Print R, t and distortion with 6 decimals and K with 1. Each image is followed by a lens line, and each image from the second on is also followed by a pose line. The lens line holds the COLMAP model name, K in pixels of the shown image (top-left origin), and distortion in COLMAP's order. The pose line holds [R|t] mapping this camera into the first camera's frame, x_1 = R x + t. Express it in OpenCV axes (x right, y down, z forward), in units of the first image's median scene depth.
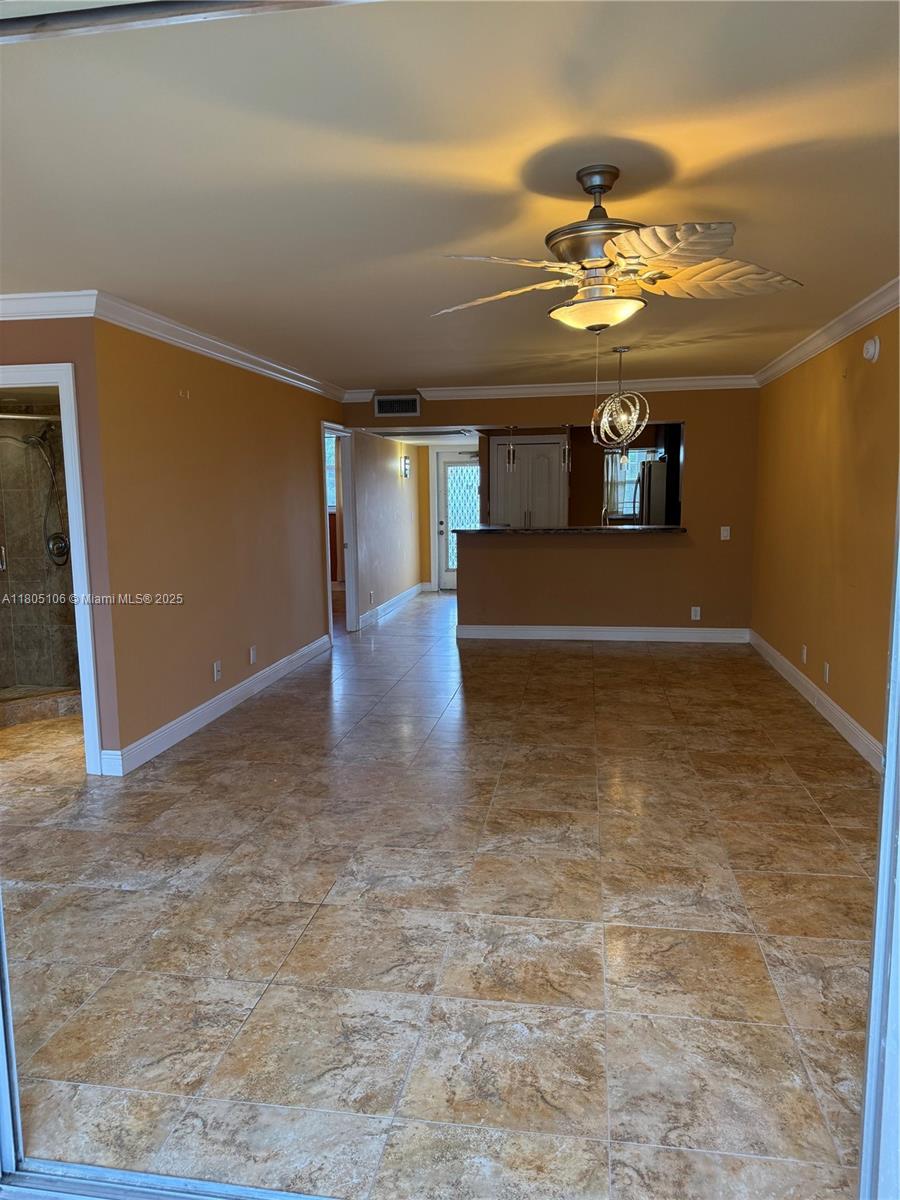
lens RADIAL K [[830.8, 0, 445.5], [0, 830.8, 591.6], [0, 0, 1]] dist [0.120208, -0.207202]
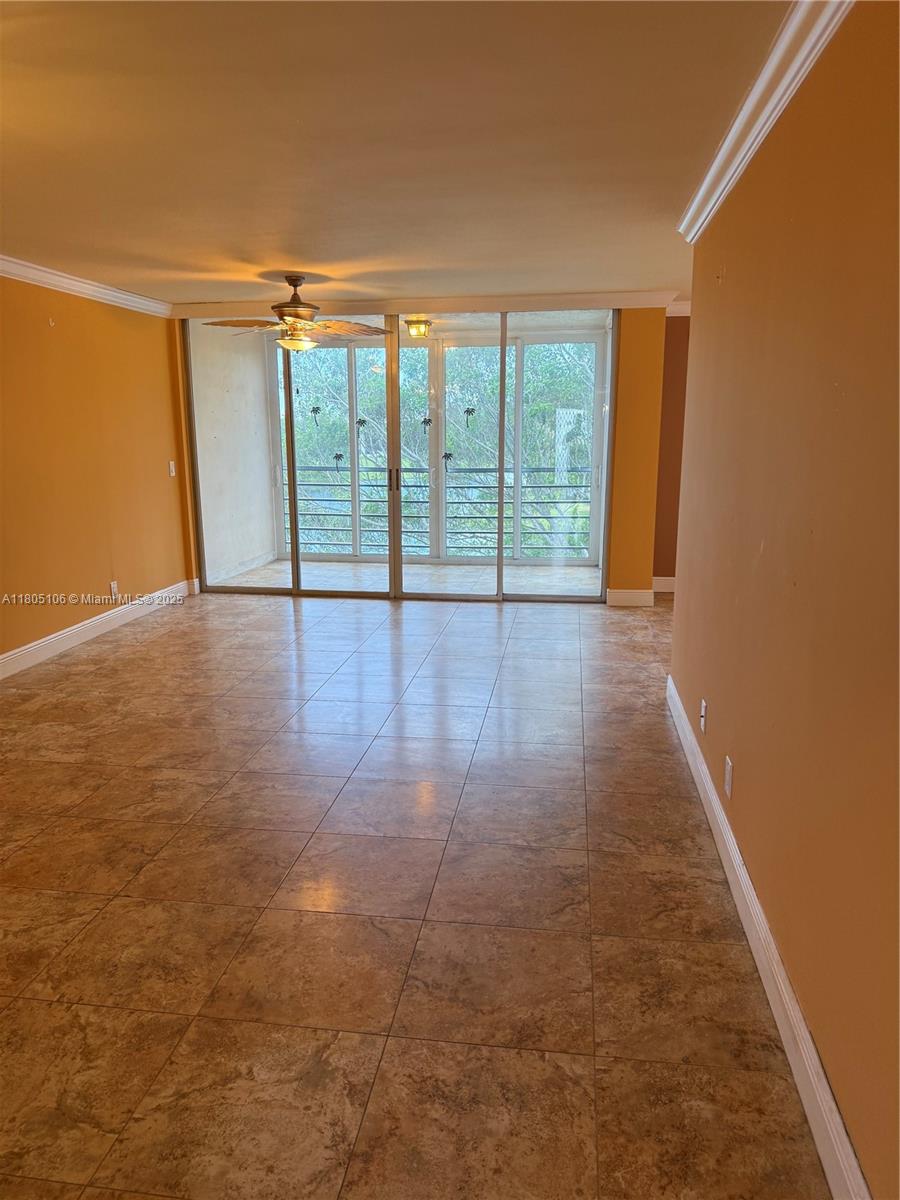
lens RADIAL K [[830.8, 0, 445.5], [0, 830.8, 591.6], [0, 0, 1]] dist [0.120208, -0.207202]
pose [[-0.999712, 0.020239, -0.012866, -0.101503], [0.015187, 0.949467, 0.313499, -0.253988], [0.018560, 0.313214, -0.949501, 2.084043]]
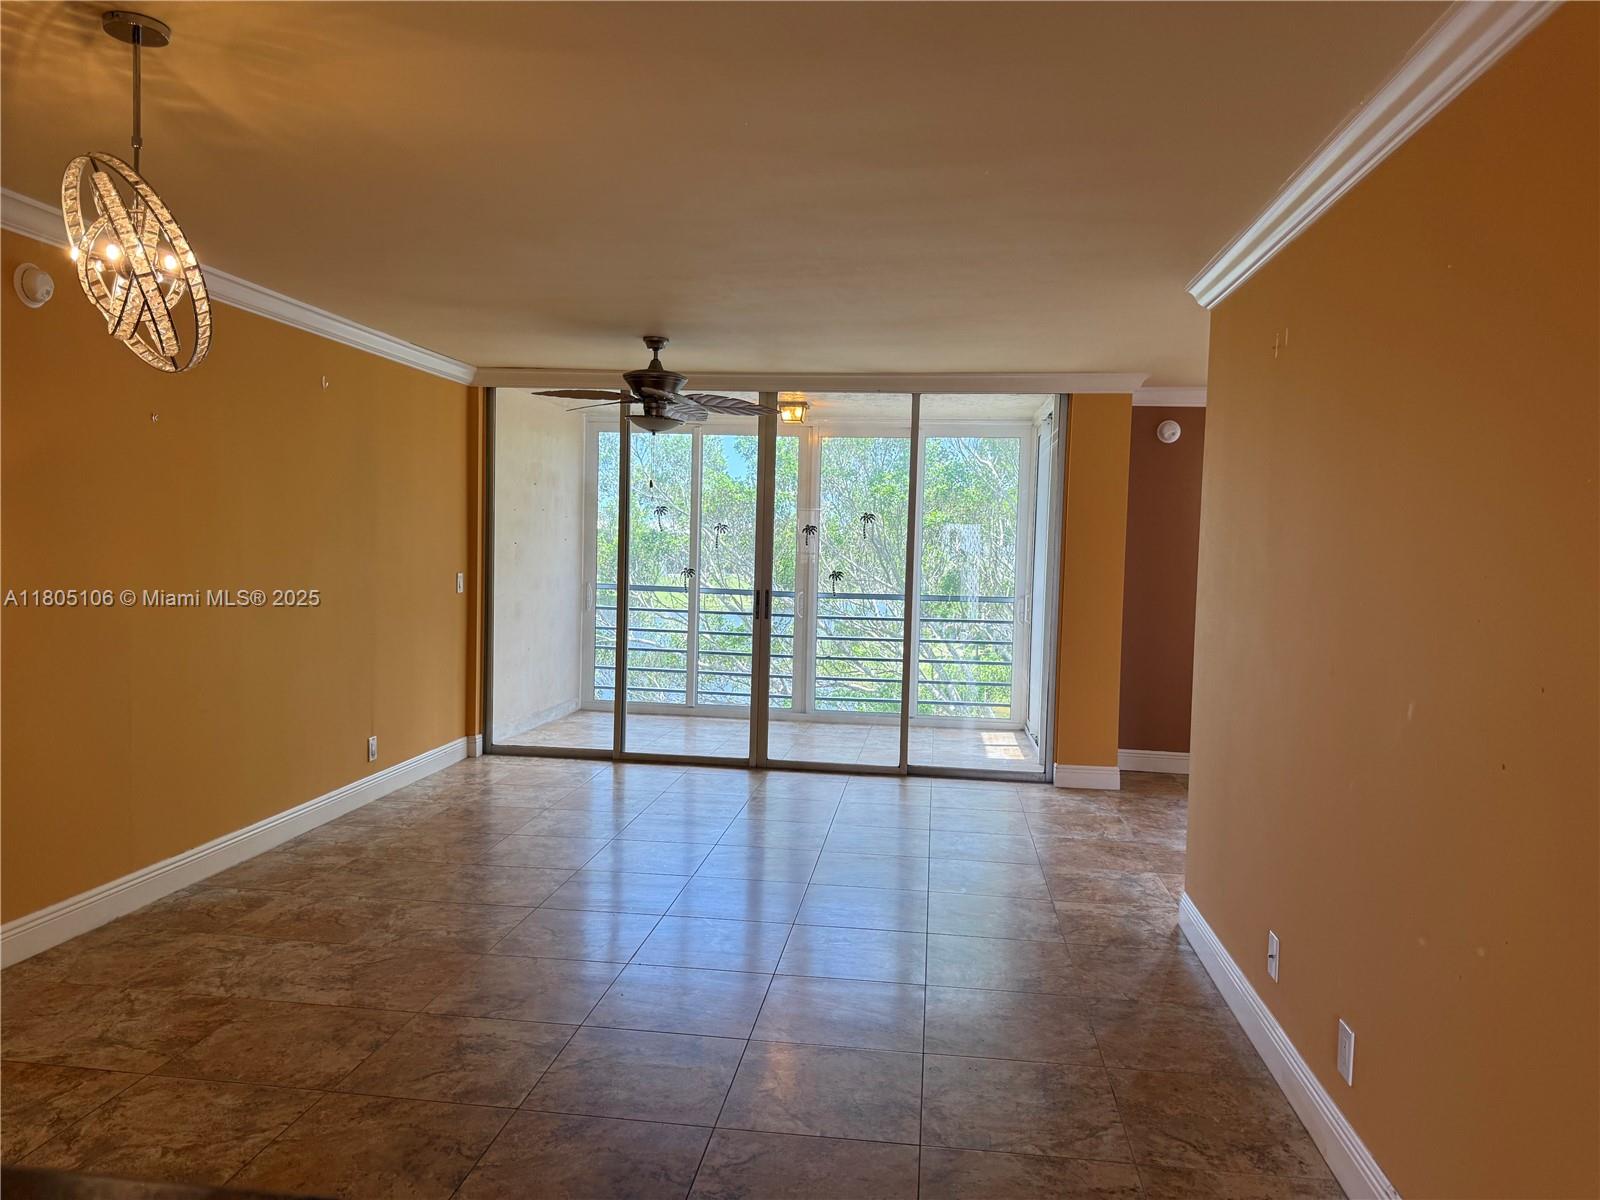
lens RADIAL K [[1107.7, 0, 800.0], [0, 1107.7, 600.0], [0, 0, 1]] dist [0.120208, -0.207202]
pose [[-0.998991, -0.012070, -0.043251, -0.007179], [-0.019451, 0.984456, 0.174549, -0.239459], [0.040472, 0.175214, -0.983698, 2.038256]]
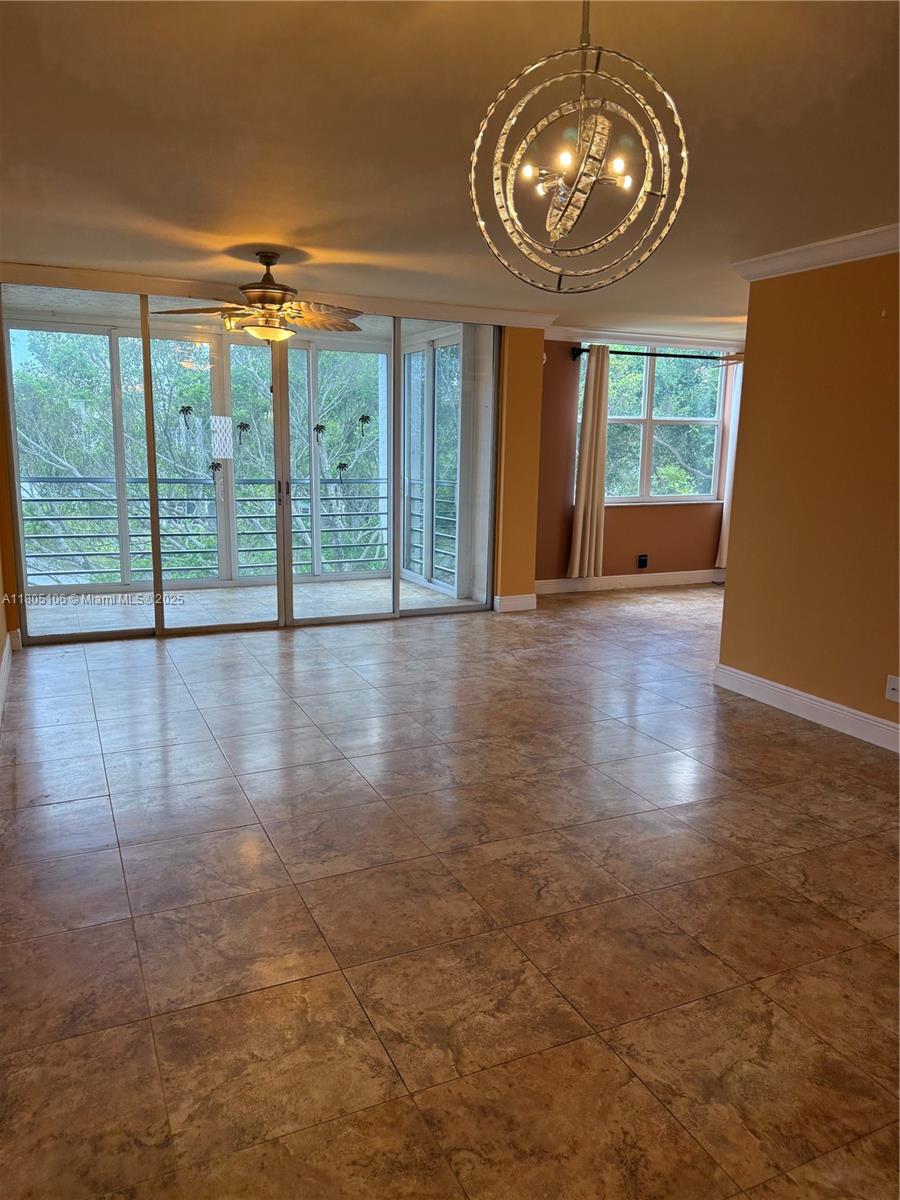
lens RADIAL K [[830.8, 0, 445.5], [0, 830.8, 591.6], [0, 0, 1]] dist [0.120208, -0.207202]
pose [[-0.824347, 0.098303, -0.557484, 0.598834], [-0.076991, 0.956186, 0.282453, -0.217834], [0.560825, 0.275761, -0.780661, 1.783971]]
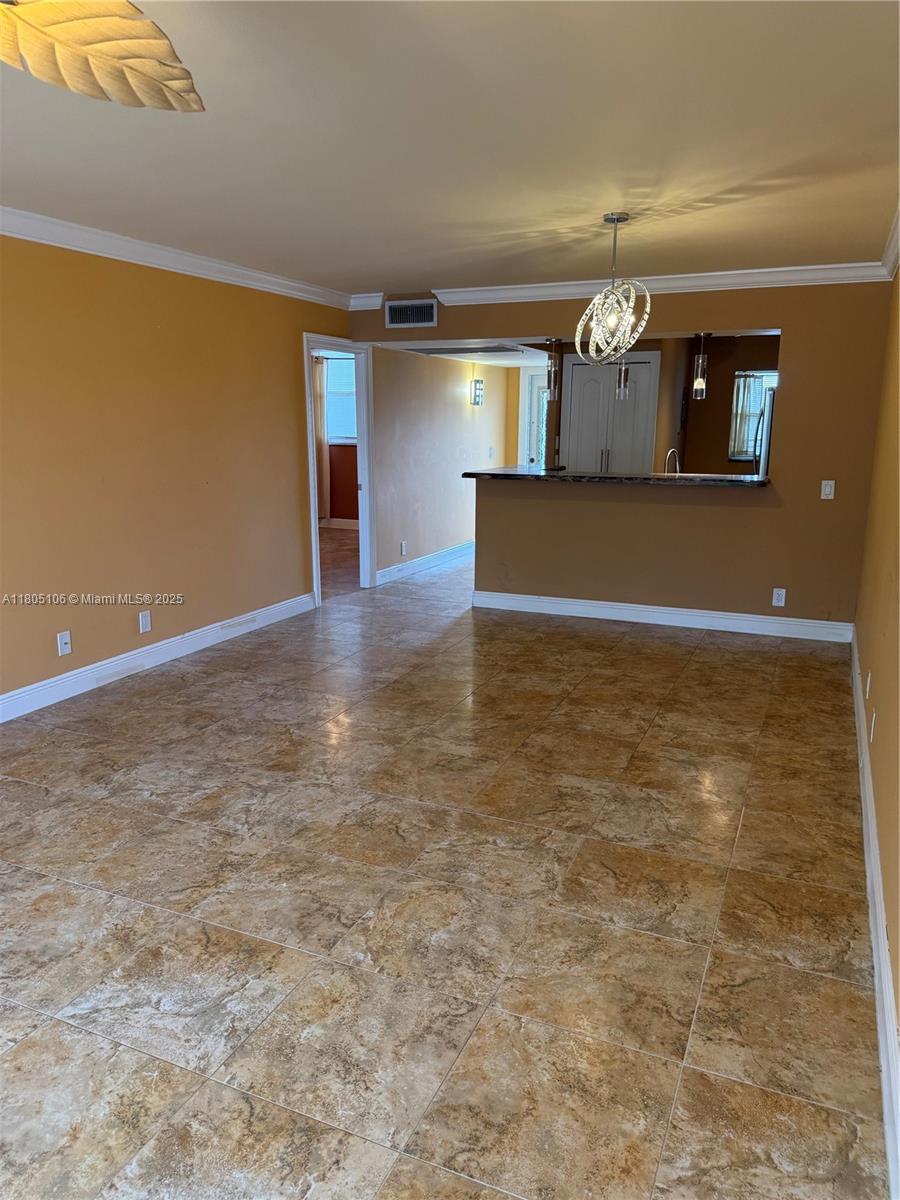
lens RADIAL K [[833.9, 0, 450.0], [0, 833.9, 600.0], [0, 0, 1]] dist [0.085254, -0.114950]
pose [[0.968450, 0.068673, -0.239558, 0.376146], [-0.046256, 0.994113, 0.097982, -0.059549], [0.244876, -0.083809, 0.965925, 0.409787]]
